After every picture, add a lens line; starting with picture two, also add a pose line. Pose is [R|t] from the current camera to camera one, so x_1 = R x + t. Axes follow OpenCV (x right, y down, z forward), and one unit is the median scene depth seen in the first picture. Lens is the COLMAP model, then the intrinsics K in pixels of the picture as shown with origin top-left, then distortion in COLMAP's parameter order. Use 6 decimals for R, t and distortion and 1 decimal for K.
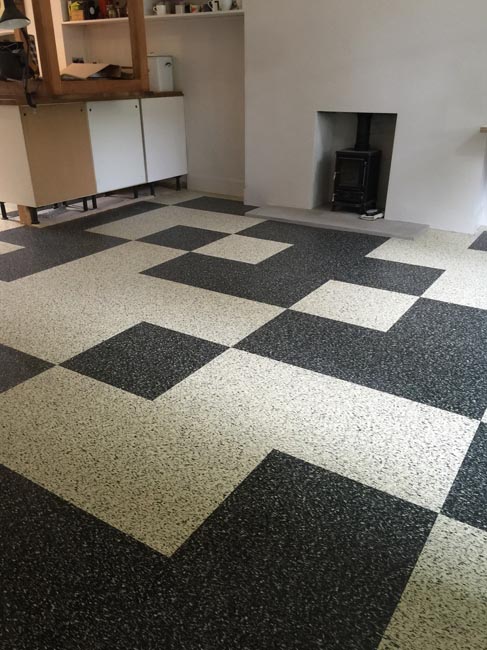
lens RADIAL K [[546.9, 0, 239.8], [0, 546.9, 326.5], [0, 0, 1]] dist [0.078291, -0.123433]
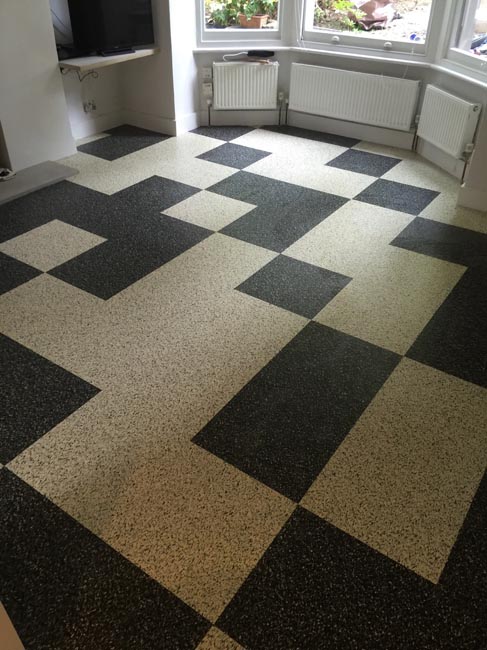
lens RADIAL K [[546.9, 0, 237.6], [0, 546.9, 319.6], [0, 0, 1]] dist [0.078291, -0.123433]
pose [[0.036421, -0.586847, 0.808878, -1.114781], [0.415767, 0.744936, 0.521736, -0.546933], [-0.908742, 0.317303, 0.271123, 0.647534]]
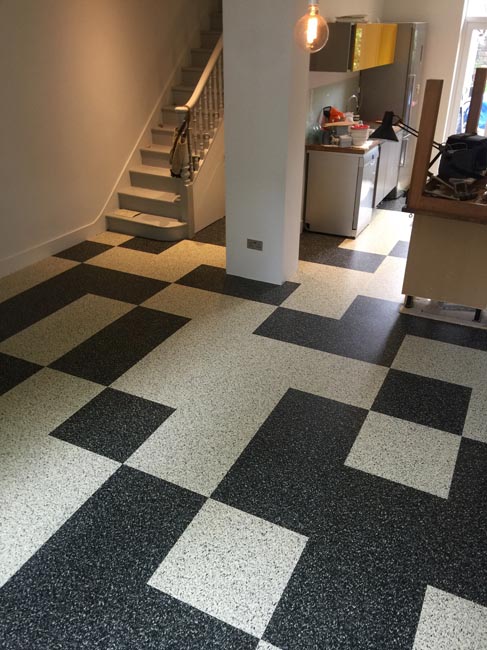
lens RADIAL K [[546.9, 0, 244.2], [0, 546.9, 320.4], [0, 0, 1]] dist [0.078291, -0.123433]
pose [[0.117592, 0.476921, -0.871045, 0.771973], [-0.421769, 0.818075, 0.390979, -0.676300], [0.899046, 0.321403, 0.297349, 0.663746]]
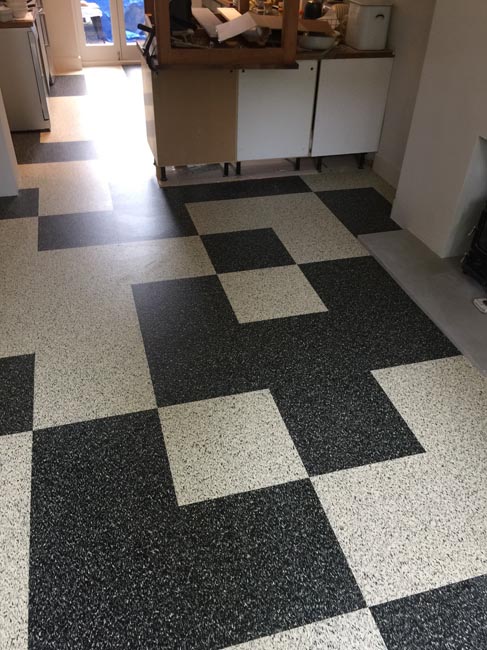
lens RADIAL K [[546.9, 0, 247.1], [0, 546.9, 327.8], [0, 0, 1]] dist [0.078291, -0.123433]
pose [[0.756972, 0.419912, -0.500666, 0.567763], [-0.308264, 0.905054, 0.293002, -0.439234], [0.576165, -0.067457, 0.814545, 0.380056]]
